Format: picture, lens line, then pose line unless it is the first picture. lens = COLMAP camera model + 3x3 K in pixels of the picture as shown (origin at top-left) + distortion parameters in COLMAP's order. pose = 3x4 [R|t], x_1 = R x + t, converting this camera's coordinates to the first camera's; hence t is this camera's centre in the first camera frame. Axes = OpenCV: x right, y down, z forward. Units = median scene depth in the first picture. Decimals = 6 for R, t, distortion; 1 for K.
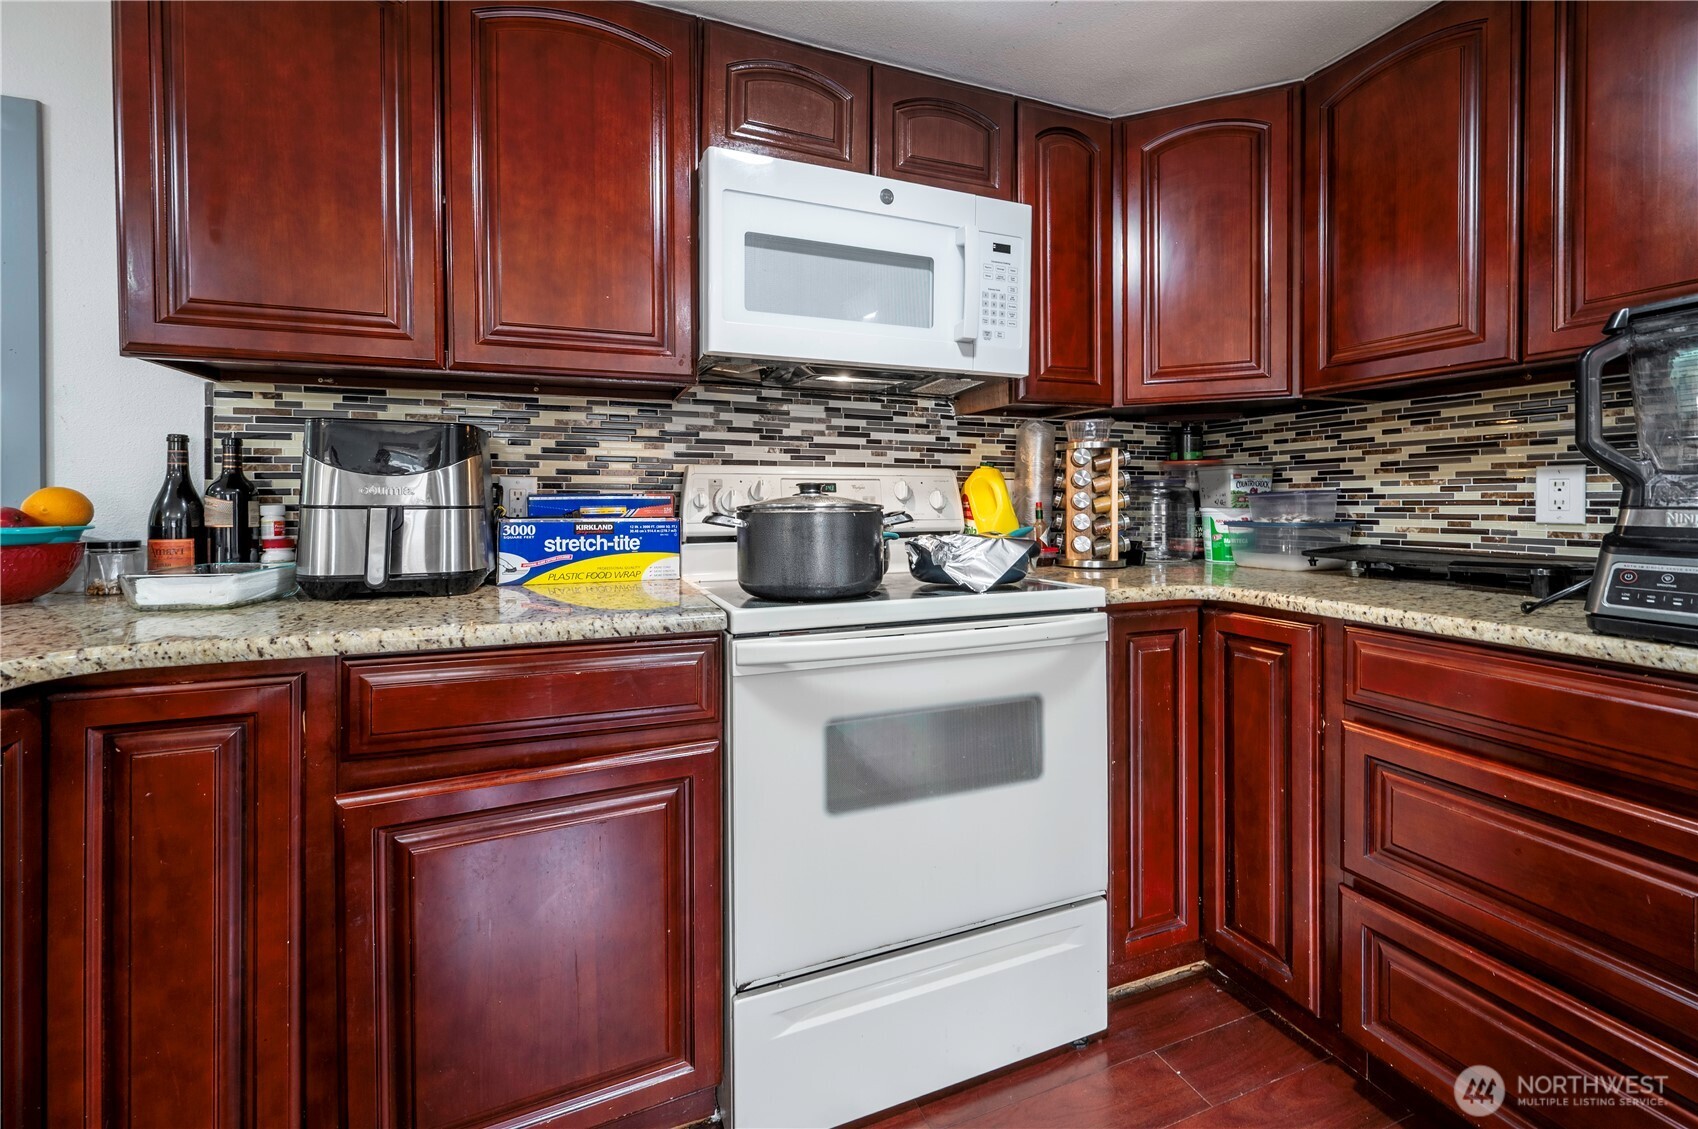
lens RADIAL K [[691.9, 0, 850.8], [0, 691.9, 502.0], [0, 0, 1]] dist [-0.000796, -0.000165]
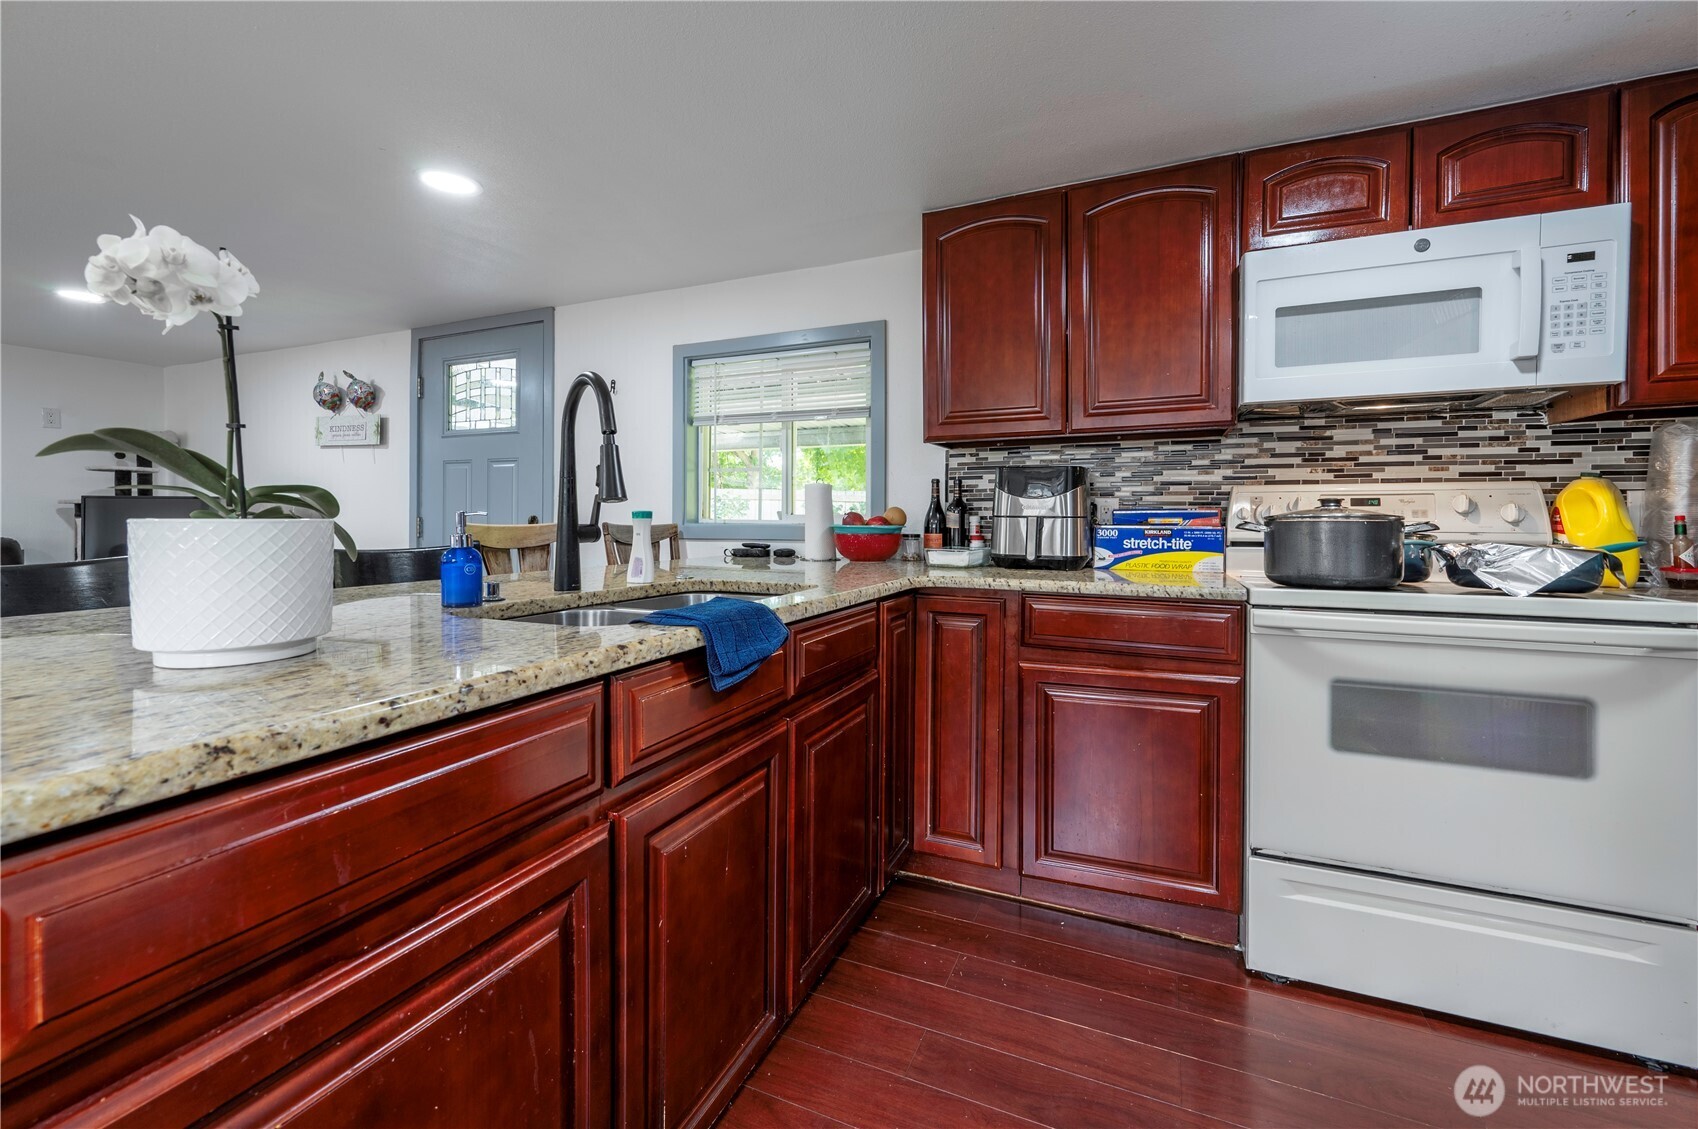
lens RADIAL K [[691.8, 0, 858.3], [0, 691.8, 531.6], [0, 0, 1]] dist [-0.000354, -0.000200]
pose [[0.711666, 0.015776, -0.702340, 0.193929], [-0.004655, 0.999832, 0.017741, 0.013209], [0.702502, -0.009357, 0.711620, -0.454830]]
